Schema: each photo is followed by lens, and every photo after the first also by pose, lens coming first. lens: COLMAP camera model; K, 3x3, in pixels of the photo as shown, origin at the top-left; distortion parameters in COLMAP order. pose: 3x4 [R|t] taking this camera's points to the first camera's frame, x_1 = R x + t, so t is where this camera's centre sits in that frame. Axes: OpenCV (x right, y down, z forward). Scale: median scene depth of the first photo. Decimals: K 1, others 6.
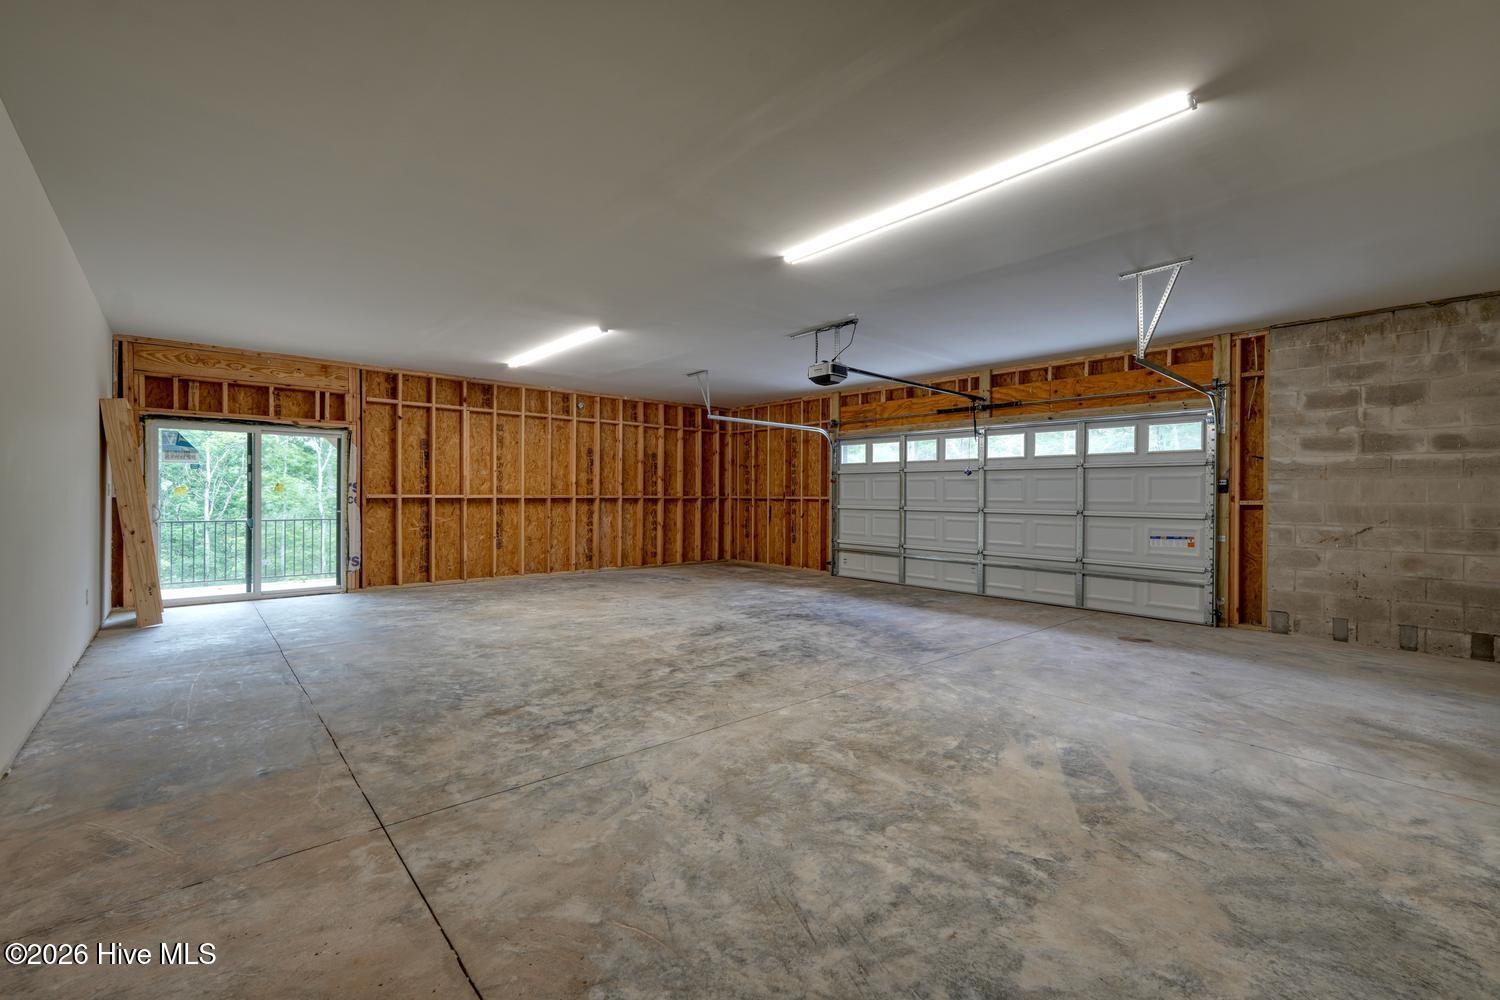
lens RADIAL K [[635.6, 0, 746.7], [0, 635.6, 494.5], [0, 0, 1]] dist [-0.005446, 0.003458]
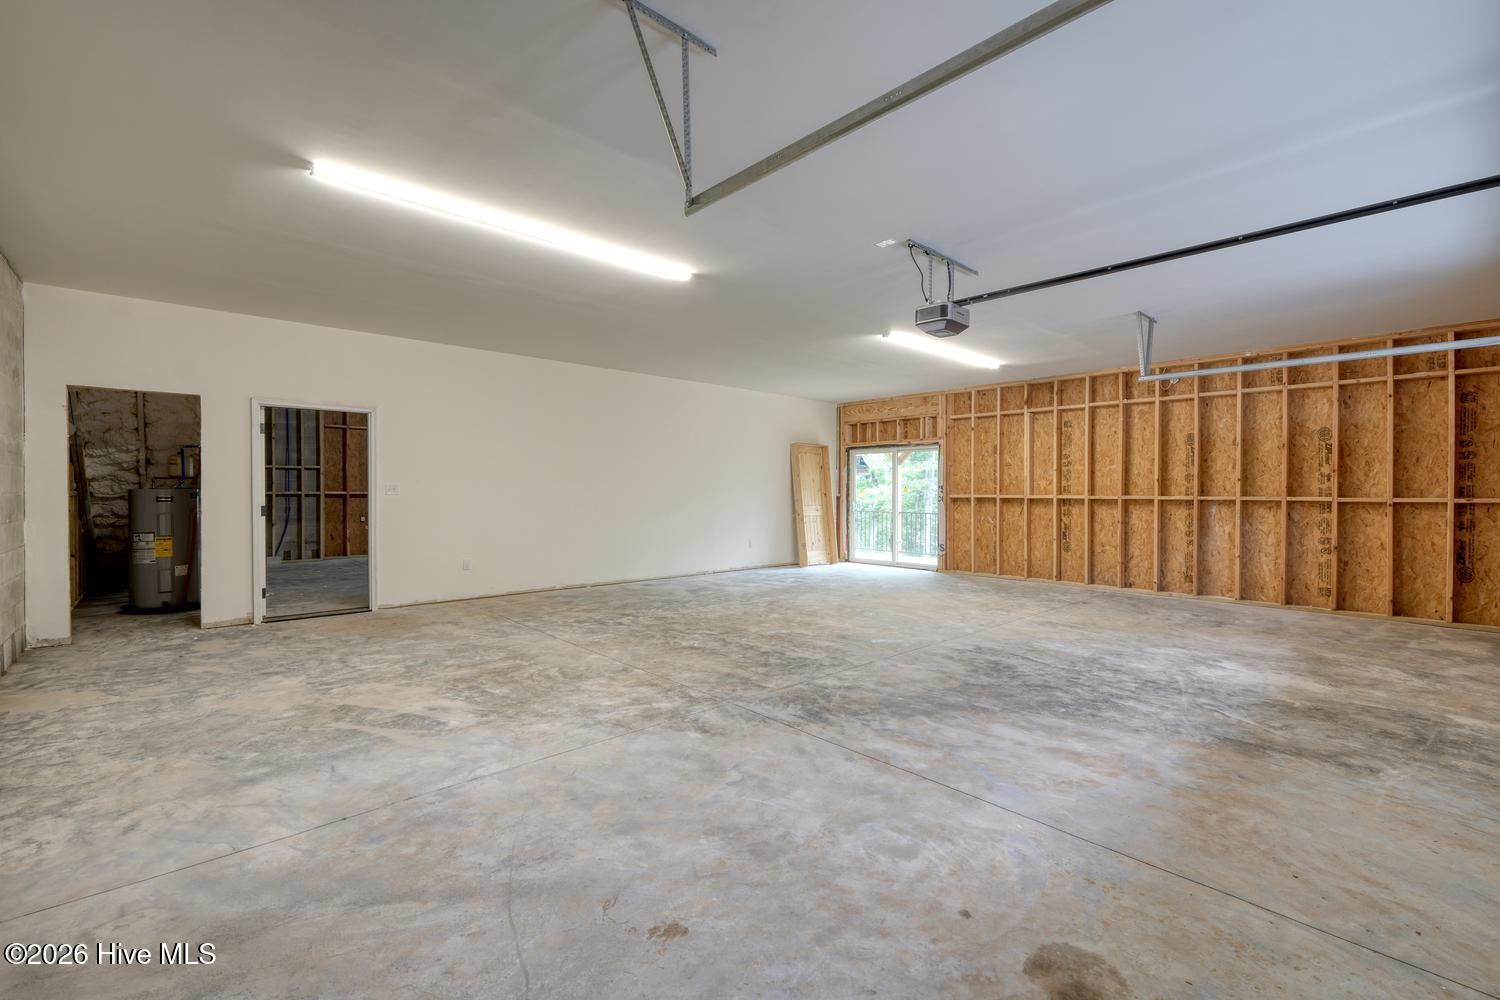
lens RADIAL K [[635.6, 0, 750.8], [0, 635.6, 498.7], [0, 0, 1]] dist [-0.005446, 0.003458]
pose [[0.019234, 0.003137, -0.999810, 1.412280], [-0.004661, 0.999984, 0.003048, 0.012621], [0.999804, 0.004602, 0.019248, 1.329740]]
